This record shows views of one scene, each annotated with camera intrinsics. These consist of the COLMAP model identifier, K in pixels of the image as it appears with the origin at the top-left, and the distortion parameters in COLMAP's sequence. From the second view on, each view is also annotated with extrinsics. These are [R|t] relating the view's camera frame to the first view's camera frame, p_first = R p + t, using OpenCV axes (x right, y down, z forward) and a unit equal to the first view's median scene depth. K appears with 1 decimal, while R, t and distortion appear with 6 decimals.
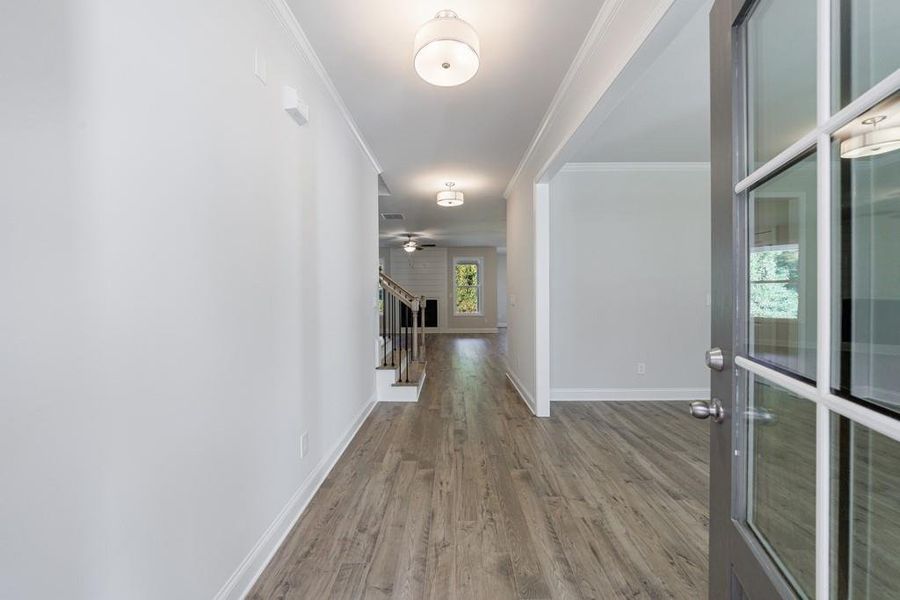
lens RADIAL K [[319.2, 0, 454.7], [0, 319.2, 295.3], [0, 0, 1]] dist [0.001215, -0.000144]
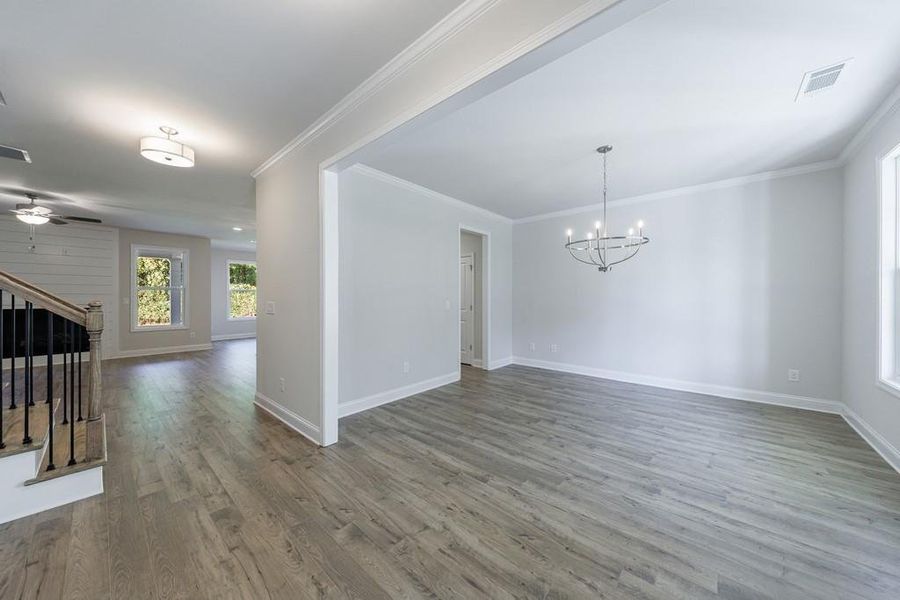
lens RADIAL K [[312.8, 0, 442.3], [0, 312.8, 295.5], [0, 0, 1]] dist [0.002806, 0.000052]
pose [[0.677631, 0.005809, 0.735379, -0.154173], [0.002947, 0.999939, -0.010615, -0.006016], [-0.735396, 0.009361, 0.677573, 0.241537]]
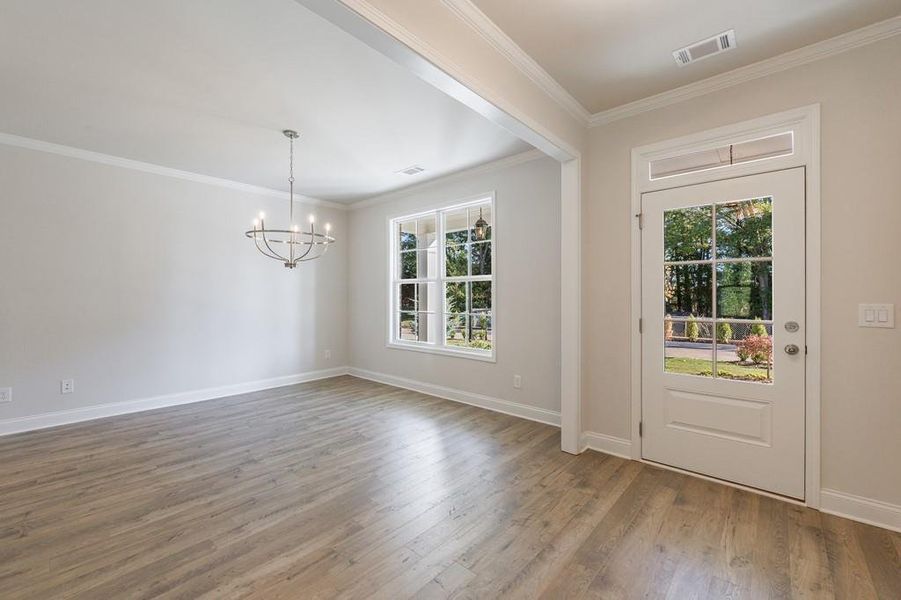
lens RADIAL K [[372.4, 0, 449.1], [0, 372.4, 296.7], [0, 0, 1]] dist [0.008996, -0.007297]
pose [[-0.735230, 0.001905, 0.677815, -0.136997], [0.005768, 0.999977, 0.003445, -0.009410], [-0.677793, 0.006442, -0.735224, 1.084927]]
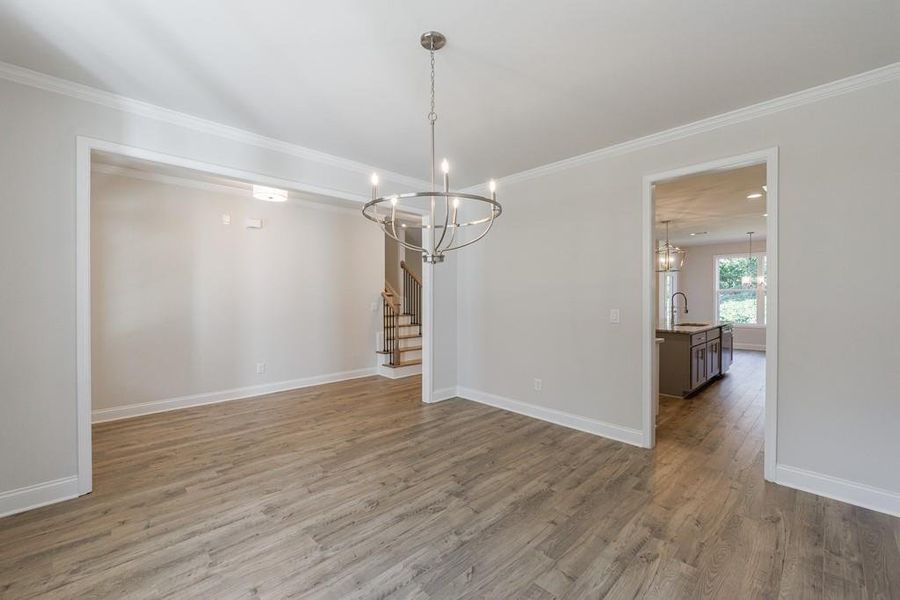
lens RADIAL K [[359.6, 0, 452.2], [0, 359.6, 297.0], [0, 0, 1]] dist [0.005163, -0.000884]
pose [[0.698990, 0.001467, -0.715129, 1.527025], [-0.005594, 0.999979, -0.003417, -0.025937], [0.715109, 0.006389, 0.698984, 0.112412]]
